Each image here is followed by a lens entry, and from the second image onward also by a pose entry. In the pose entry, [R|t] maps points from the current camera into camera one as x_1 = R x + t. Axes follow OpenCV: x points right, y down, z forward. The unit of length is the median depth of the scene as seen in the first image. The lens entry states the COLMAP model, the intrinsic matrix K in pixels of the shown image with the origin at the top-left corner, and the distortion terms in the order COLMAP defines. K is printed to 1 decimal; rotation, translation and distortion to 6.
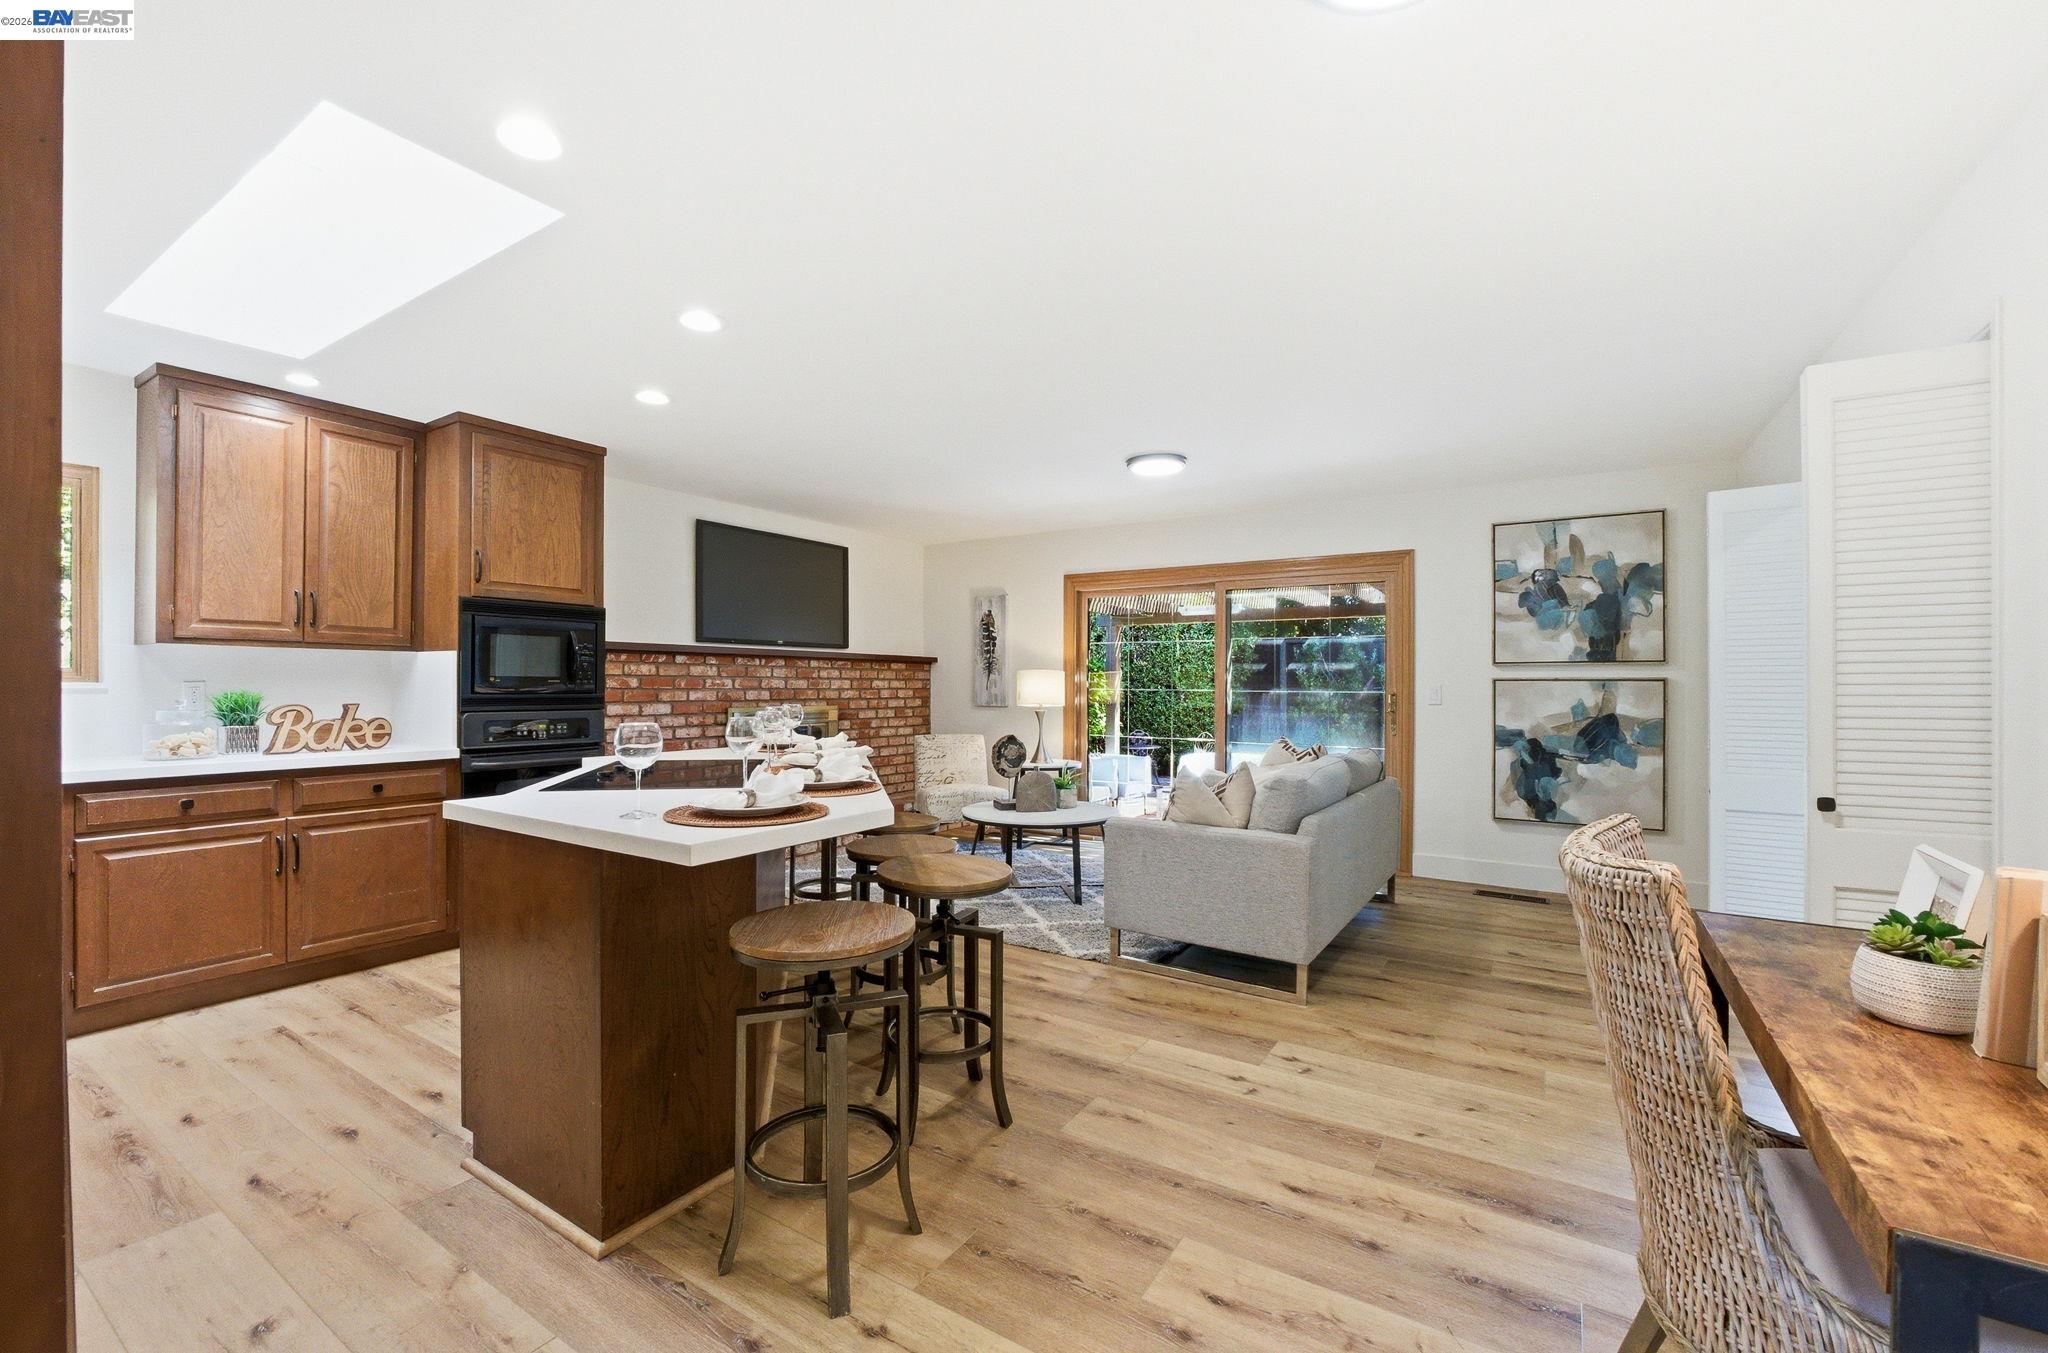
lens RADIAL K [[853.7, 0, 1019.3], [0, 853.7, 680.7], [0, 0, 1]] dist [-0.019582, 0.002804]
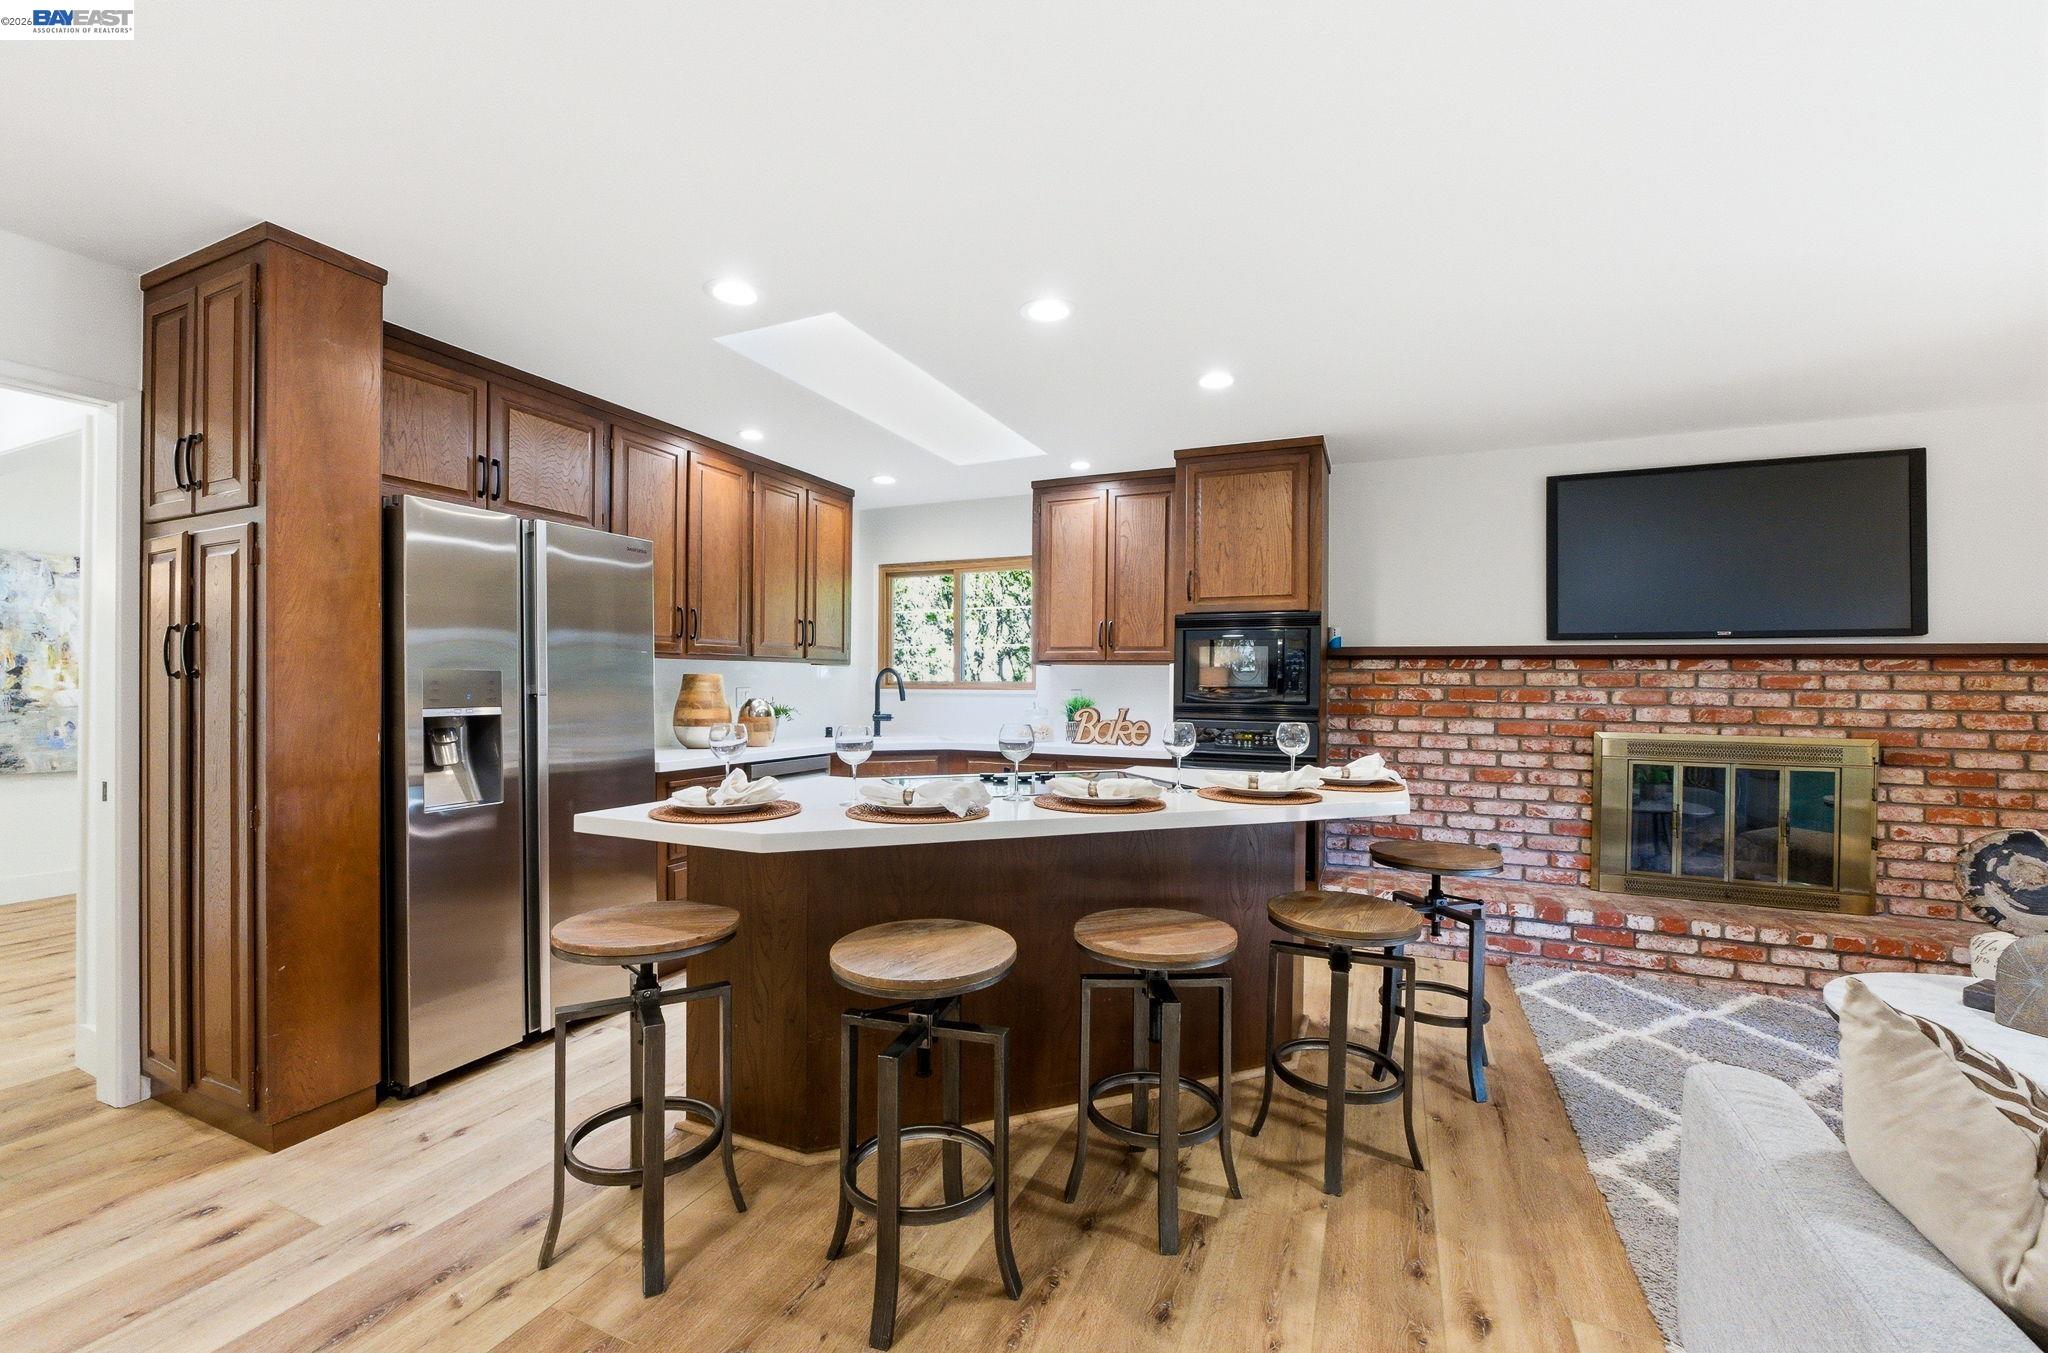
lens RADIAL K [[853.7, 0, 1014.5], [0, 853.7, 681.4], [0, 0, 1]] dist [-0.019582, 0.002804]
pose [[0.142151, -0.006128, -0.989826, 0.410255], [-0.005726, 0.999959, -0.007013, -0.002530], [0.989828, 0.006665, 0.142110, 0.610317]]
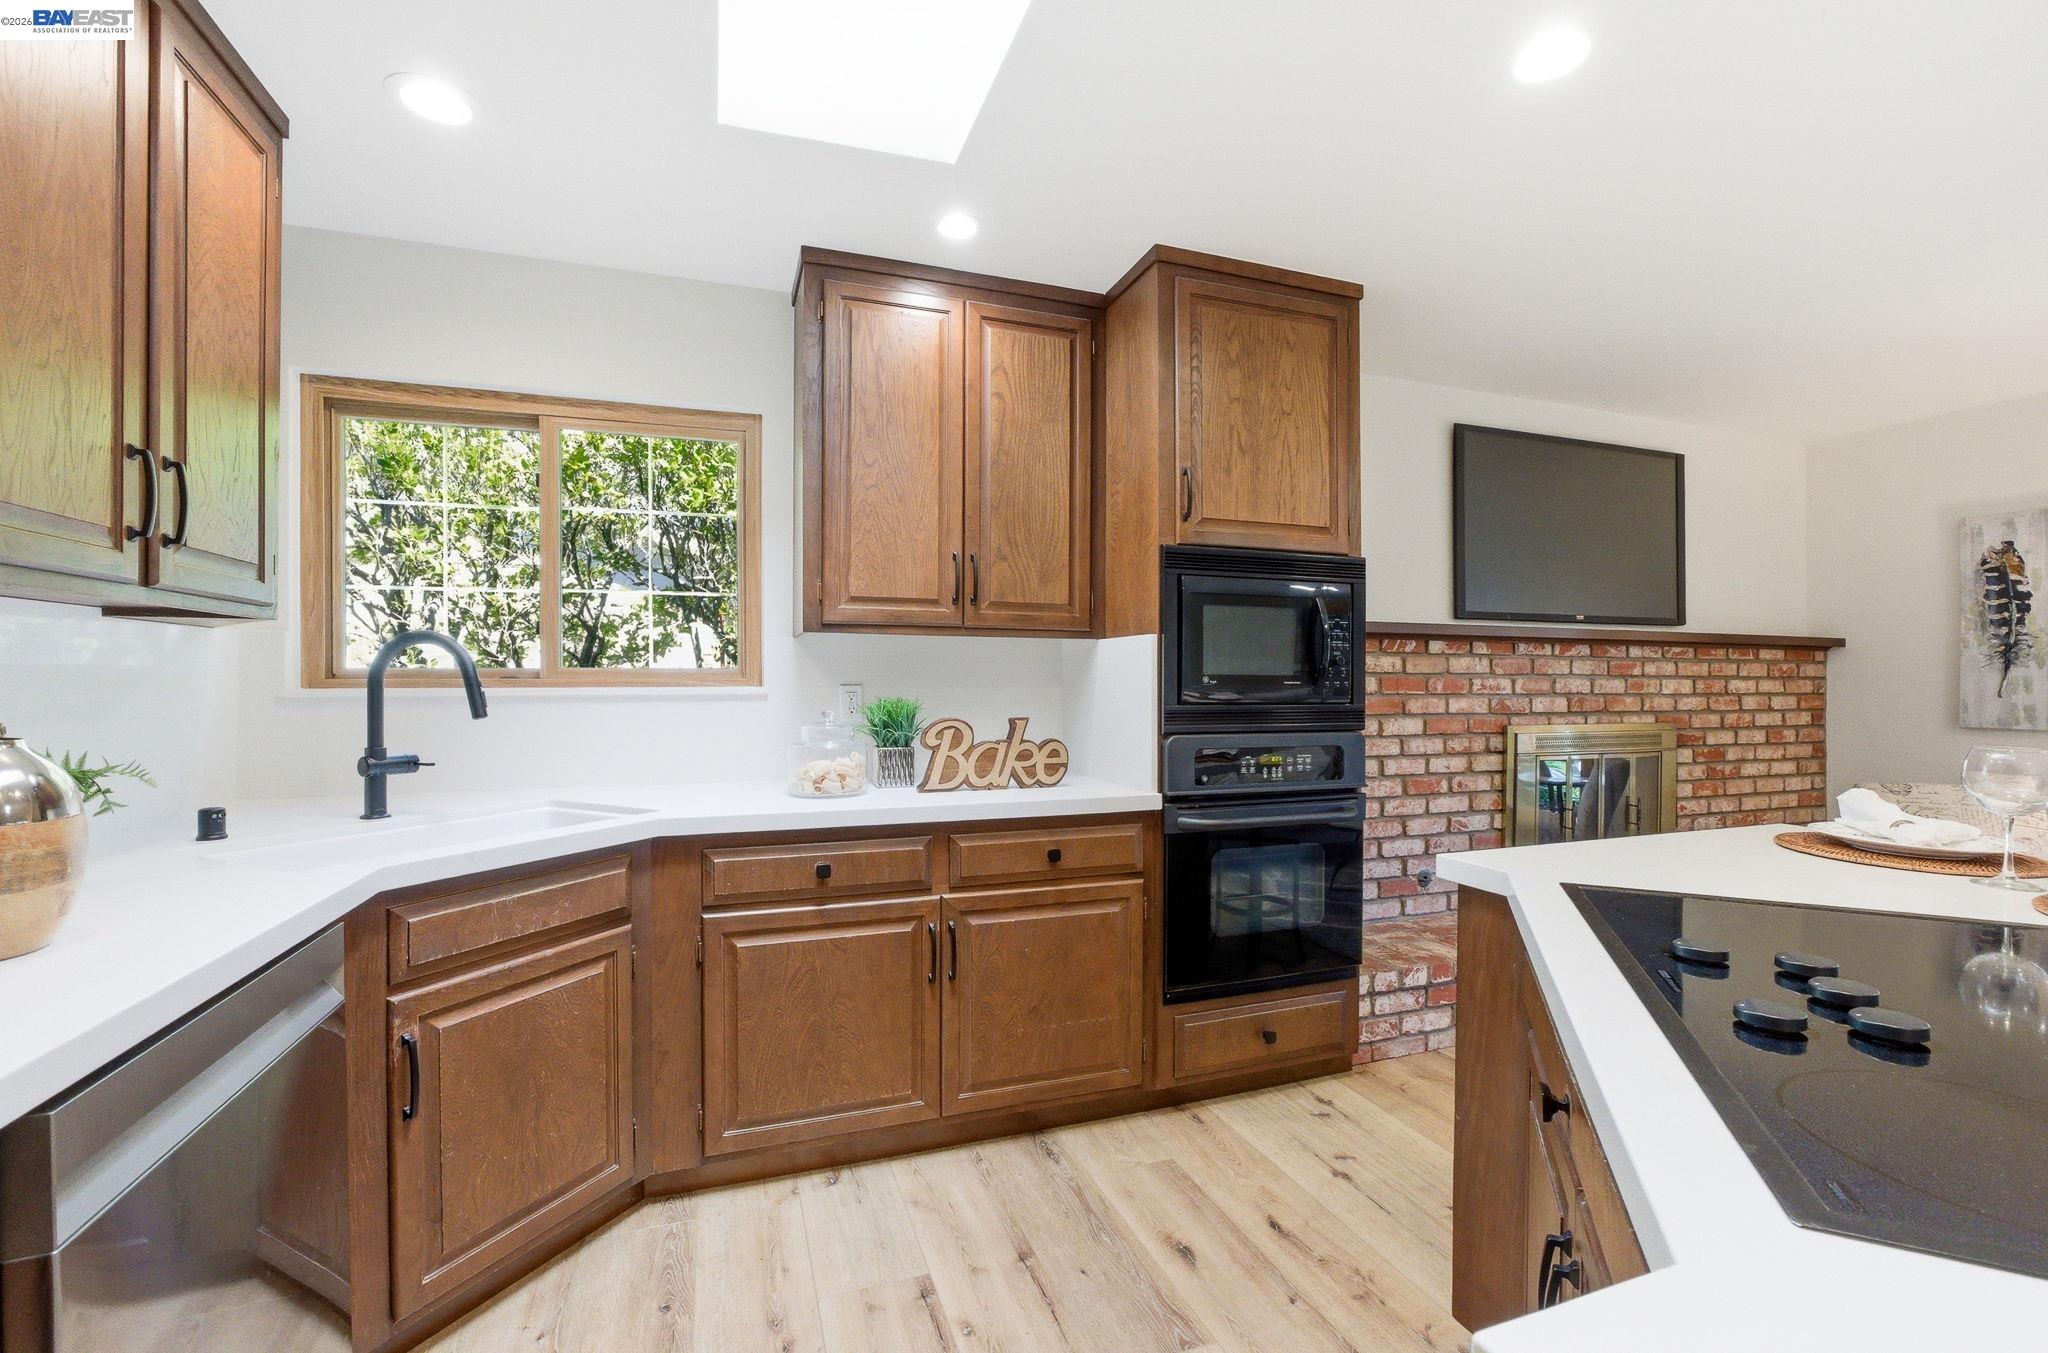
lens RADIAL K [[853.7, 0, 1006.1], [0, 853.7, 685.4], [0, 0, 1]] dist [-0.019582, 0.002804]
pose [[0.784055, 0.000436, -0.620691, -0.354159], [0.003370, 0.999982, 0.004960, -0.001479], [0.620682, -0.005981, 0.784040, 0.432599]]
